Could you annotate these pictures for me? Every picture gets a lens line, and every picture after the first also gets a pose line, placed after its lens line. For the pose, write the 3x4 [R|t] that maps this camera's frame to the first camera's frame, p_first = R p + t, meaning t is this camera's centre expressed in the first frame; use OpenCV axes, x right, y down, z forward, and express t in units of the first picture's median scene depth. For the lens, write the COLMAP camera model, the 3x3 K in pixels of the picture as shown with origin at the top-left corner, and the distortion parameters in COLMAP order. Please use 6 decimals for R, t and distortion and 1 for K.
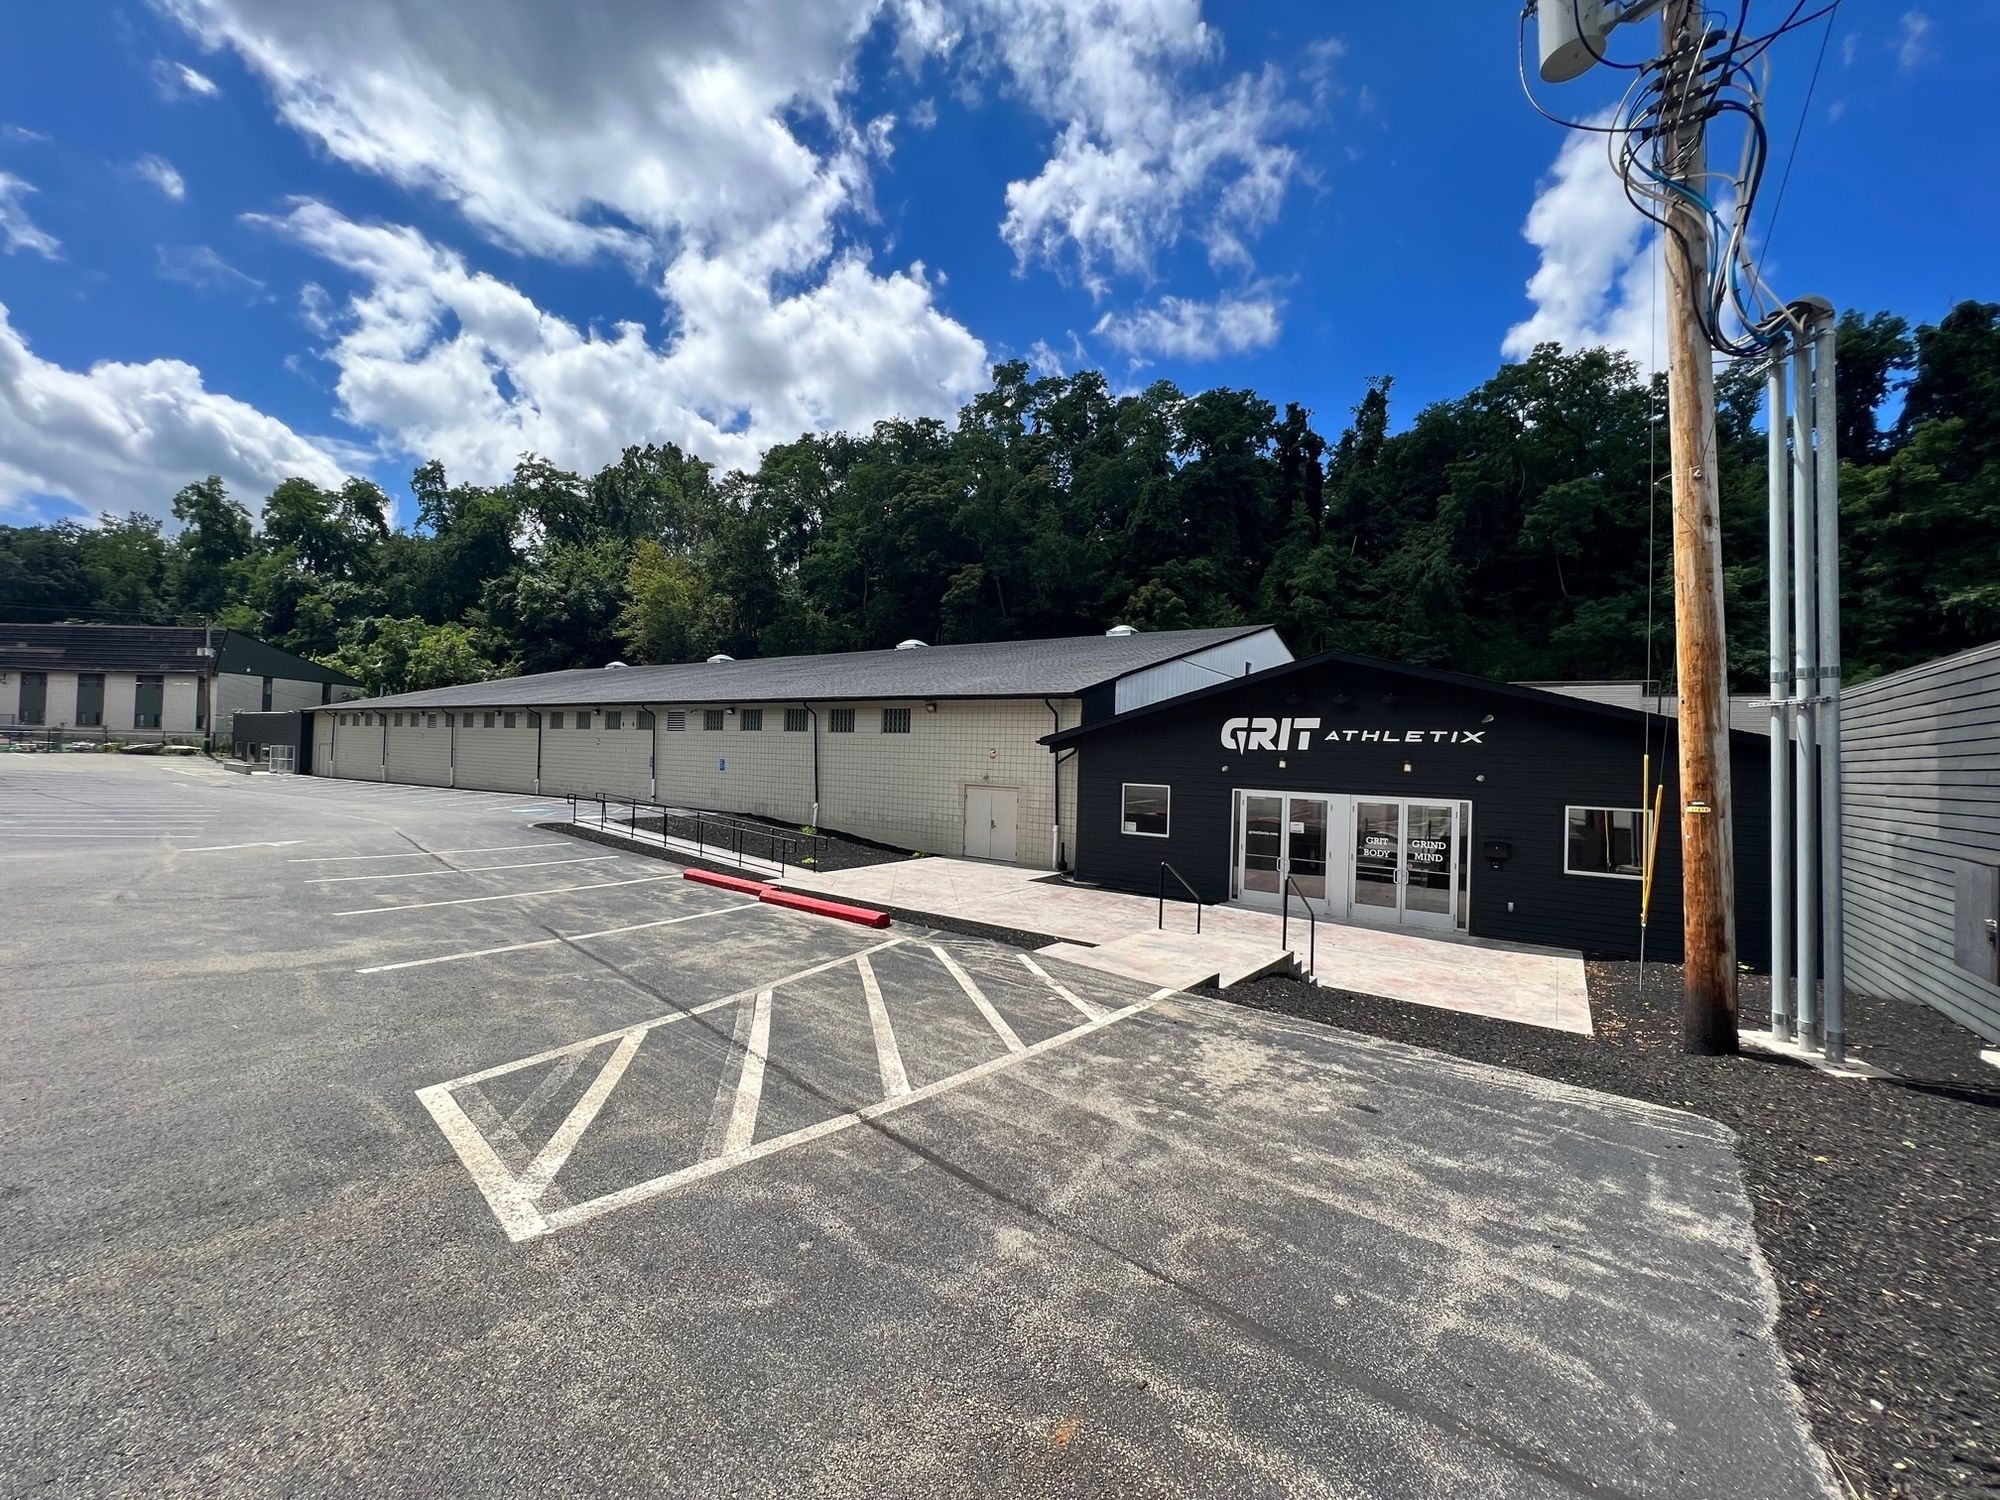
lens RADIAL K [[792.9, 0, 1000.0], [0, 792.9, 750.0], [0, 0, 1]] dist [-0.008520, 0.000170]
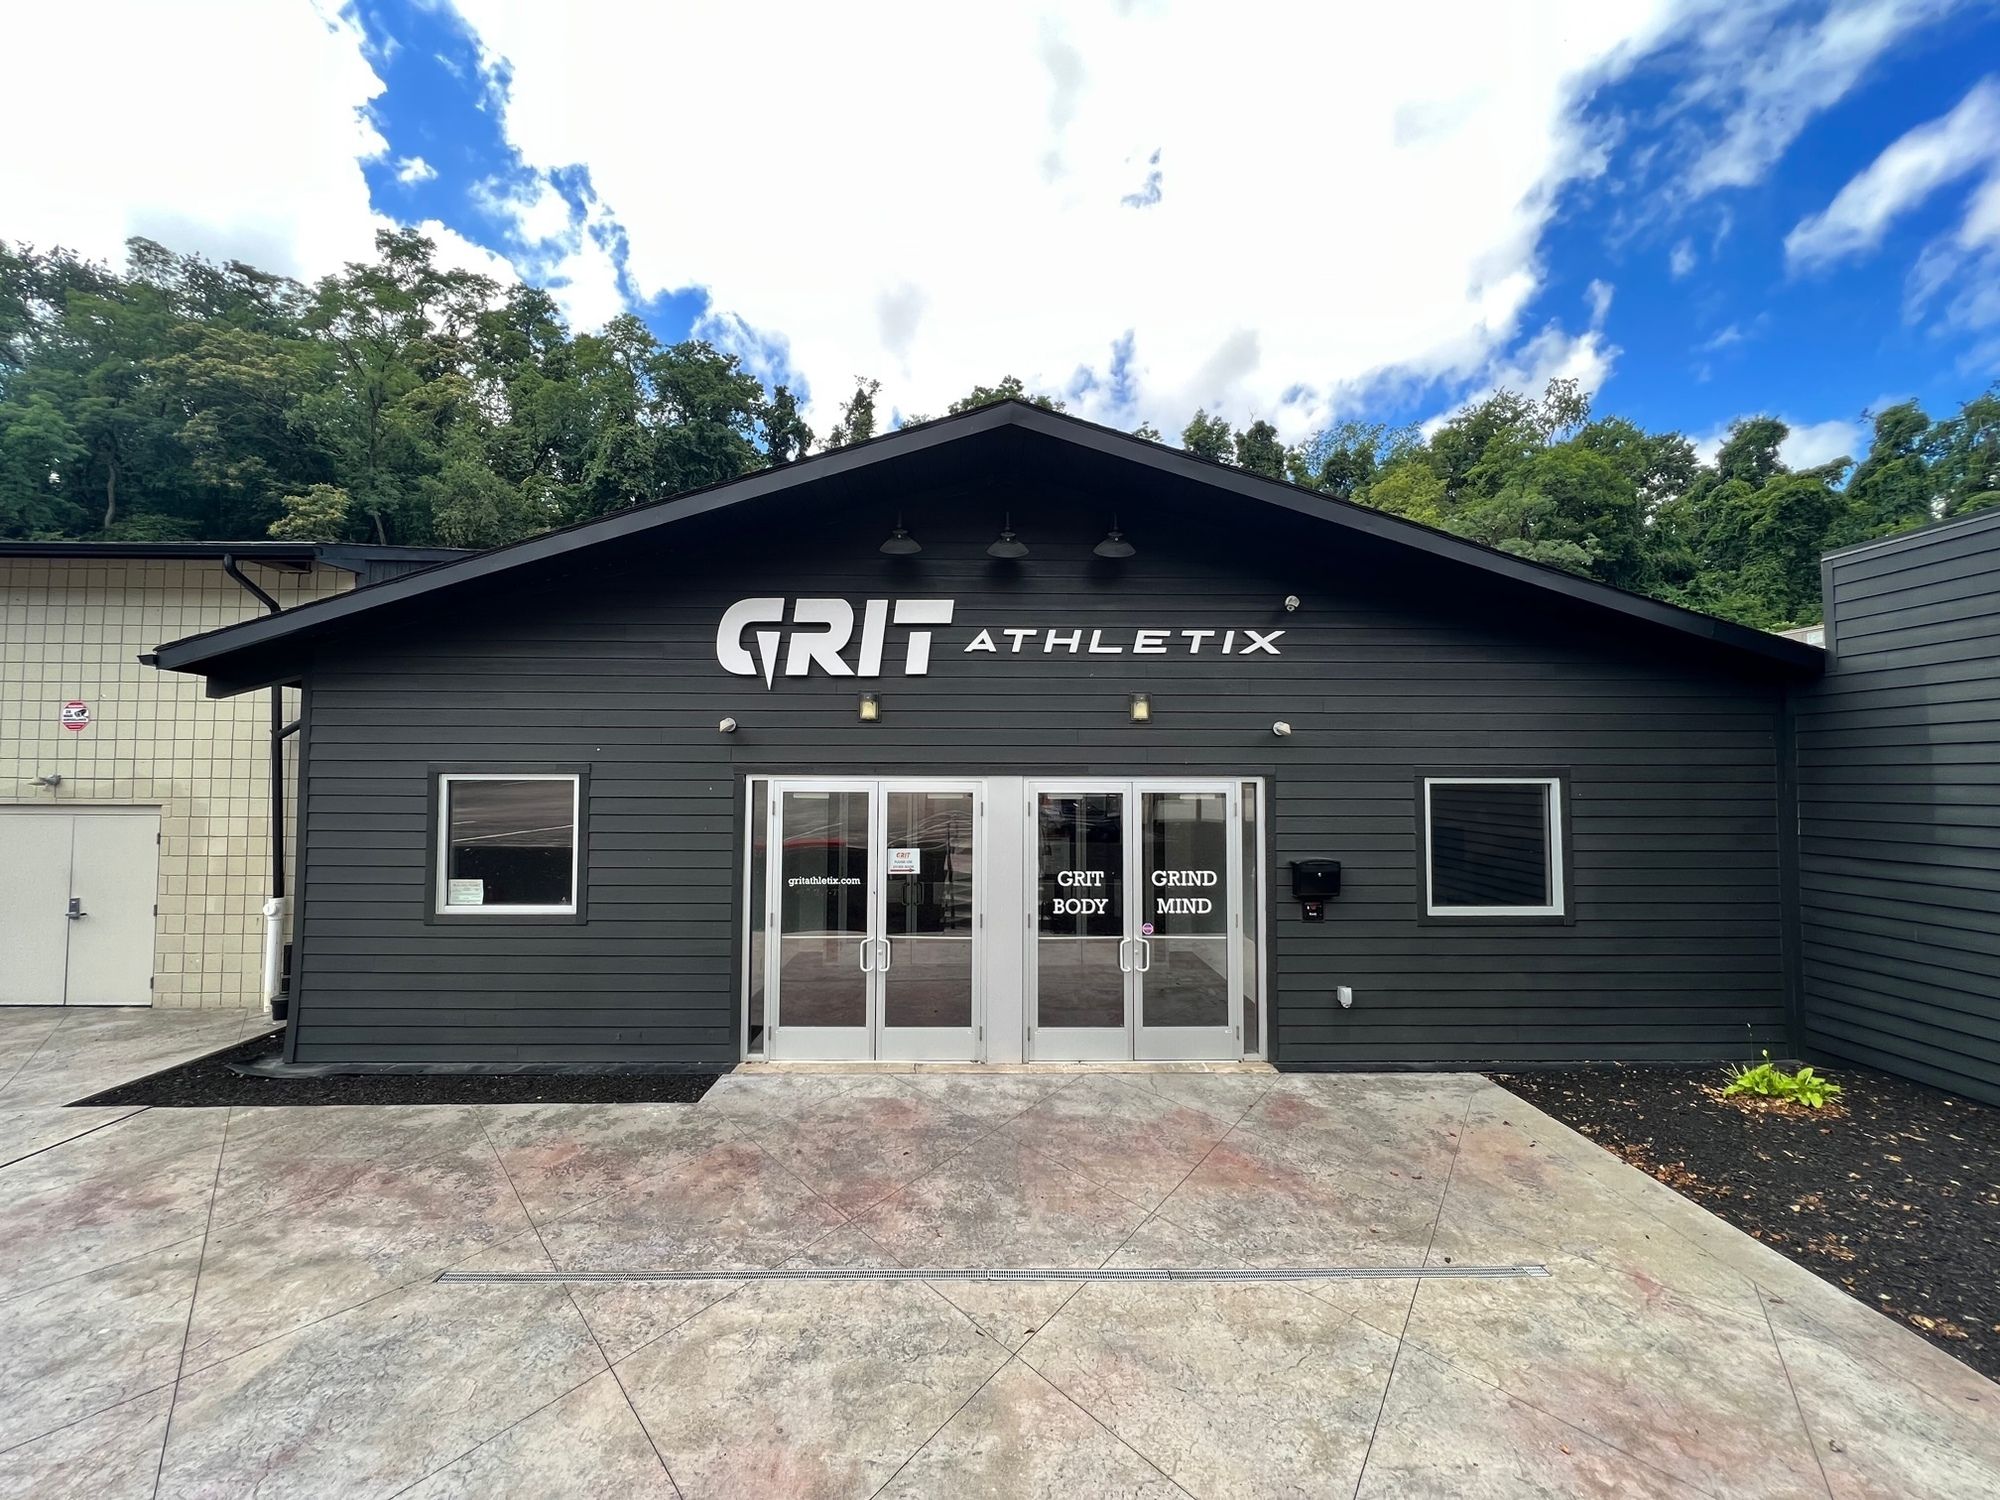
lens RADIAL K [[792.9, 0, 1000.0], [0, 792.9, 750.0], [0, 0, 1]] dist [-0.008520, 0.000170]
pose [[0.809680, -0.010736, 0.586773, 0.038661], [0.019510, 0.999772, -0.008629, 0.009958], [-0.586547, 0.018434, 0.809706, 0.142950]]
